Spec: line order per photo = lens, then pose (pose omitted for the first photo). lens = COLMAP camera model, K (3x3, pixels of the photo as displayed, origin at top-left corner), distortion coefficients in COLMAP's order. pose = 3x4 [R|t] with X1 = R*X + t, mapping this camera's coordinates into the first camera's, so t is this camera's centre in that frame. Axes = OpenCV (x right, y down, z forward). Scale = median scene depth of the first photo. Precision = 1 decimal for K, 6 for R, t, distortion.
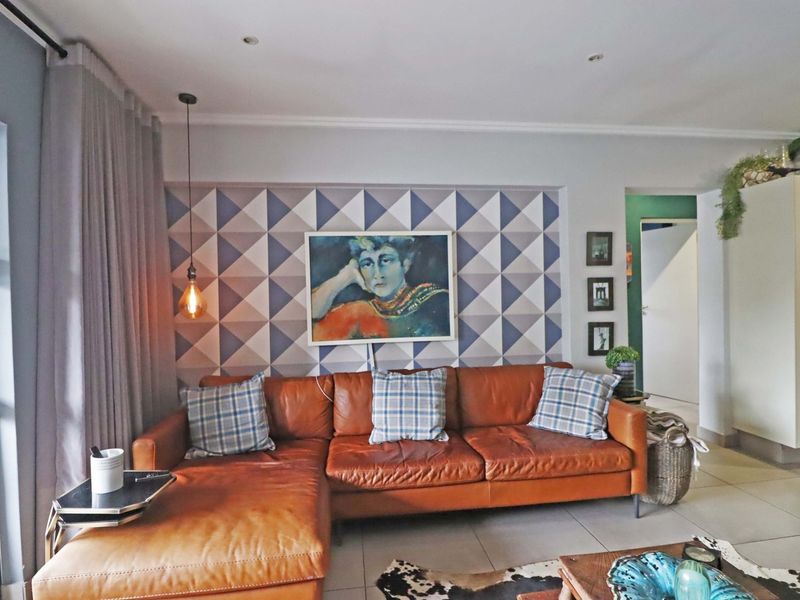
lens RADIAL K [[429.7, 0, 401.6], [0, 429.7, 297.5], [0, 0, 1]] dist [0.003640, -0.016546]
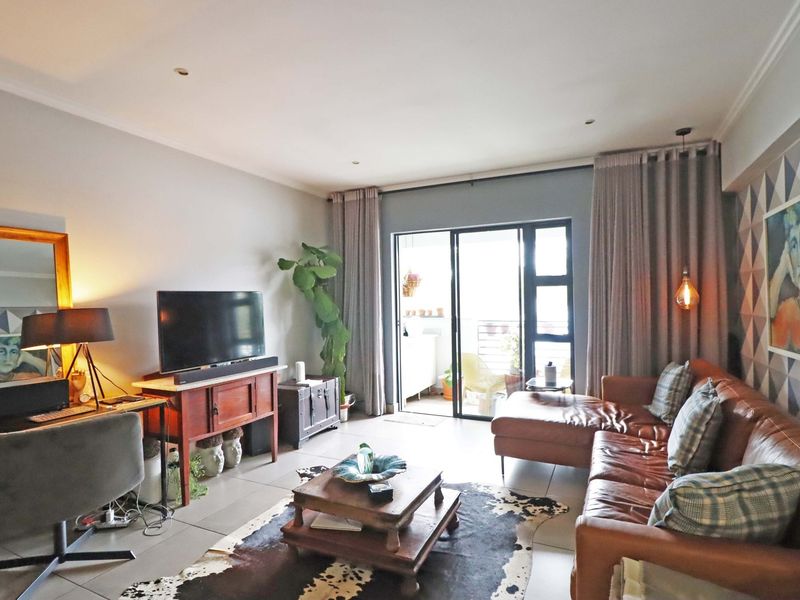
lens RADIAL K [[429.7, 0, 410.1], [0, 429.7, 298.0], [0, 0, 1]] dist [-0.003375, -0.000712]
pose [[-0.527161, 0.025830, -0.849373, 0.835932], [0.021172, 0.999627, 0.017258, -0.018223], [0.849502, -0.008885, -0.527511, 0.834520]]
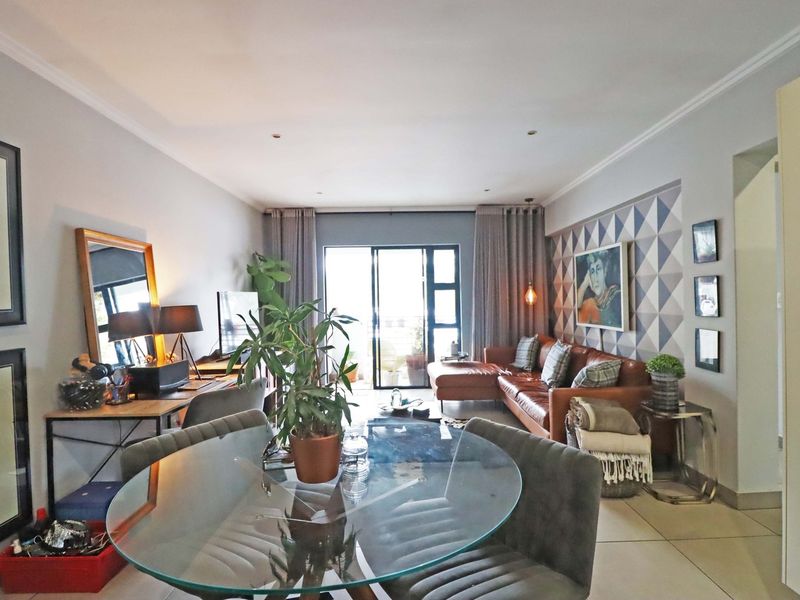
lens RADIAL K [[429.7, 0, 401.6], [0, 429.7, 297.5], [0, 0, 1]] dist [0.003640, -0.016546]
pose [[-0.114335, 0.021072, -0.993219, 1.420548], [0.013214, 0.999719, 0.019689, -0.030490], [0.993354, -0.010873, -0.114581, 0.526699]]
